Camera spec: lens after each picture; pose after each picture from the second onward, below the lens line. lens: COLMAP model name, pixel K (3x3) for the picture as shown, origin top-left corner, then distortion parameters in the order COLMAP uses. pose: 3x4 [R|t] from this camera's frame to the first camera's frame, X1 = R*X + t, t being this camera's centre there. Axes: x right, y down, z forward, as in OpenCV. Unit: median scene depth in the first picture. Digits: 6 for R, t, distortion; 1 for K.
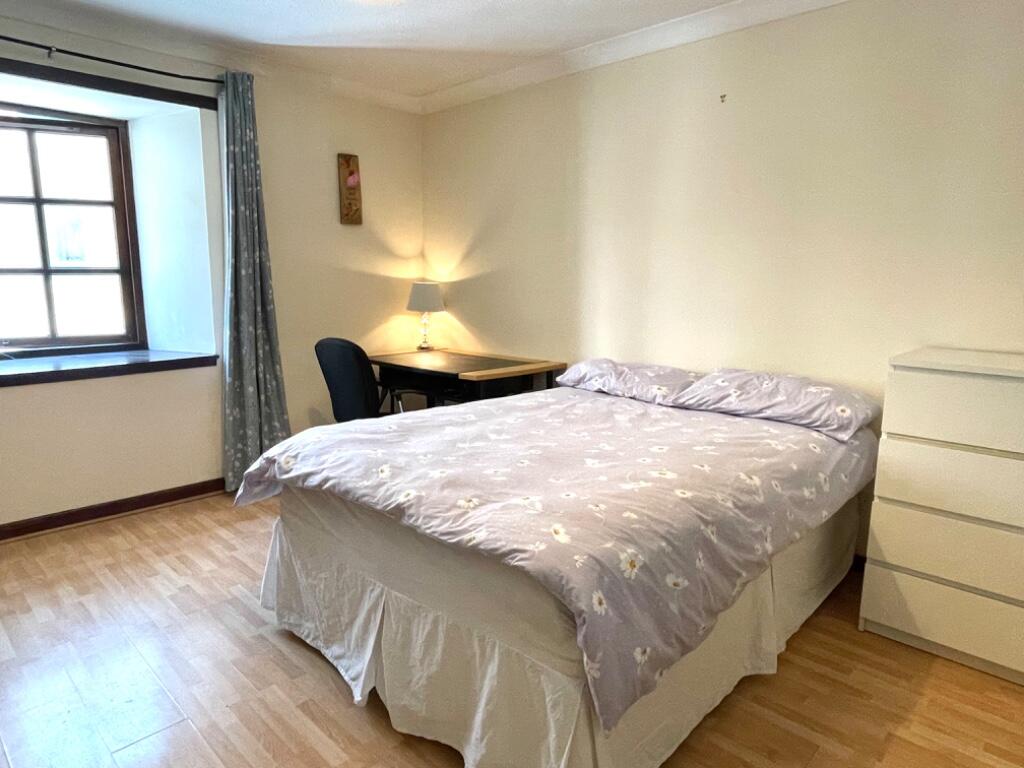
lens RADIAL K [[622.1, 0, 511.9], [0, 622.1, 382.2], [0, 0, 1]] dist [0.004000, -0.002059]
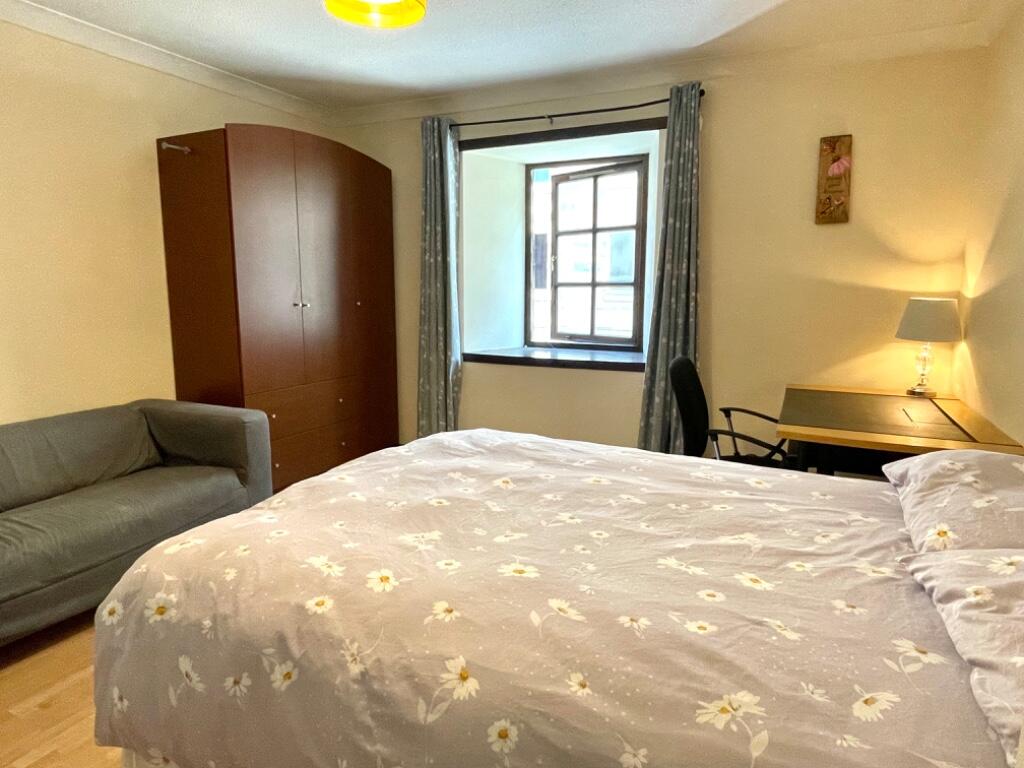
lens RADIAL K [[616.9, 0, 512.5], [0, 616.9, 385.0], [0, 0, 1]] dist [-0.000019, 0.000568]
pose [[0.329102, 0.147657, -0.932679, 0.692412], [-0.162792, 0.981783, 0.097988, -0.115316], [0.930156, 0.119585, 0.347144, 0.689297]]
